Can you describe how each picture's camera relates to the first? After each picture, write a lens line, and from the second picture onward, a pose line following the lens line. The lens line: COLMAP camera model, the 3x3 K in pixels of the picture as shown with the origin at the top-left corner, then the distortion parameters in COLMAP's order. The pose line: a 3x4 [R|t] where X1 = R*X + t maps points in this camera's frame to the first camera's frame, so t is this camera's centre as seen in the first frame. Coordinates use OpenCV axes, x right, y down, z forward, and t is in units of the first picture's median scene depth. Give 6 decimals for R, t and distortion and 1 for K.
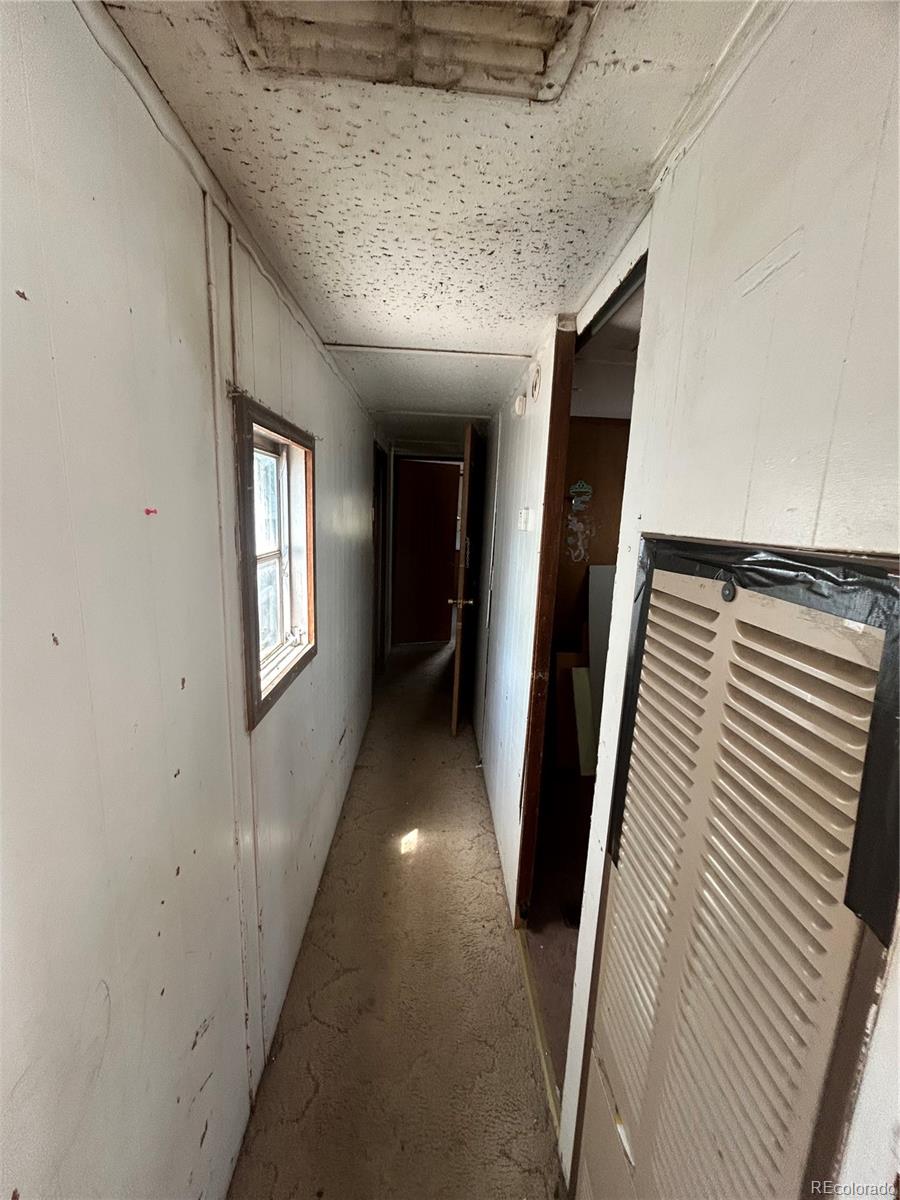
lens RADIAL K [[485.3, 0, 455.9], [0, 485.3, 601.4], [0, 0, 1]] dist [0.000311, 0.000031]
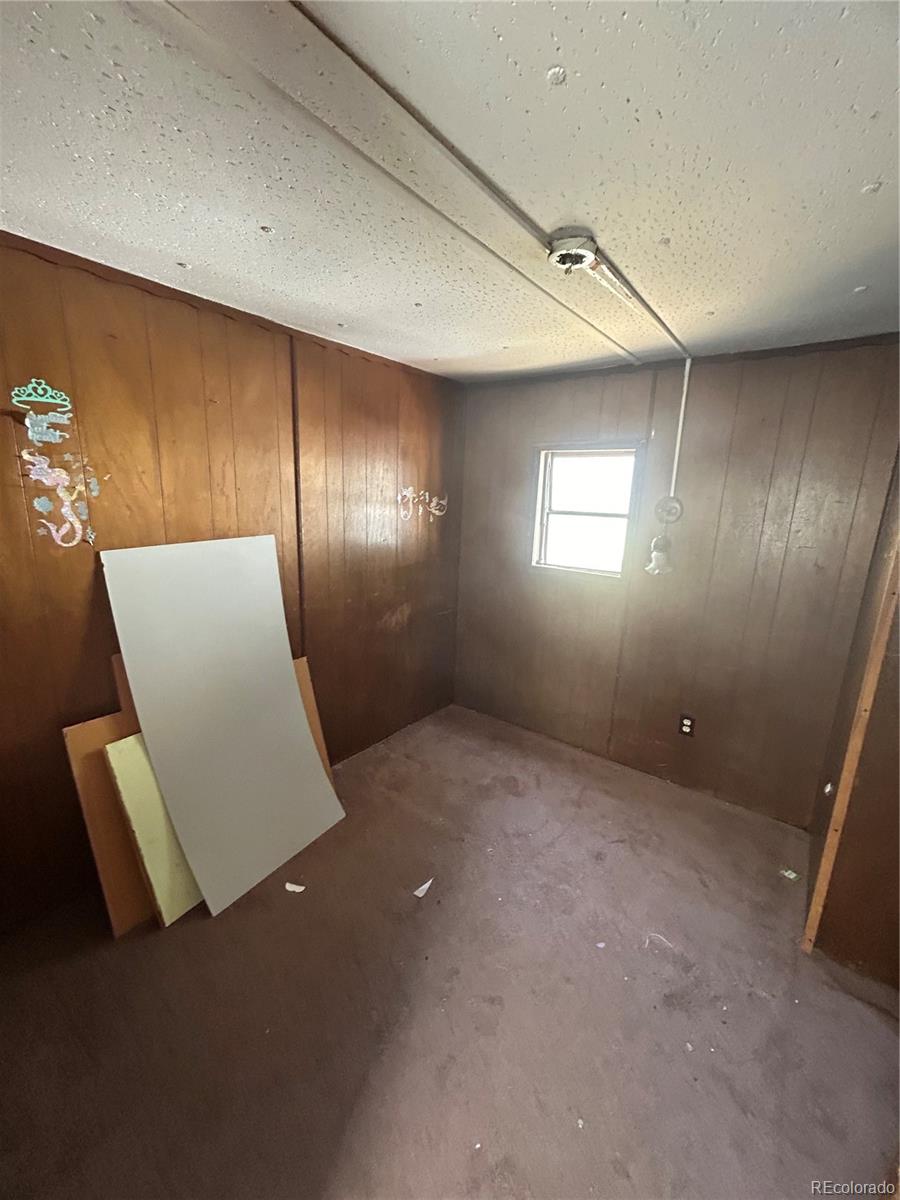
lens RADIAL K [[485.3, 0, 451.5], [0, 485.3, 598.7], [0, 0, 1]] dist [0.000311, 0.000031]
pose [[0.633431, -0.188735, 0.750429, 0.114772], [0.133261, 0.981916, 0.134470, -0.044413], [-0.762238, 0.014826, 0.647127, 0.375540]]
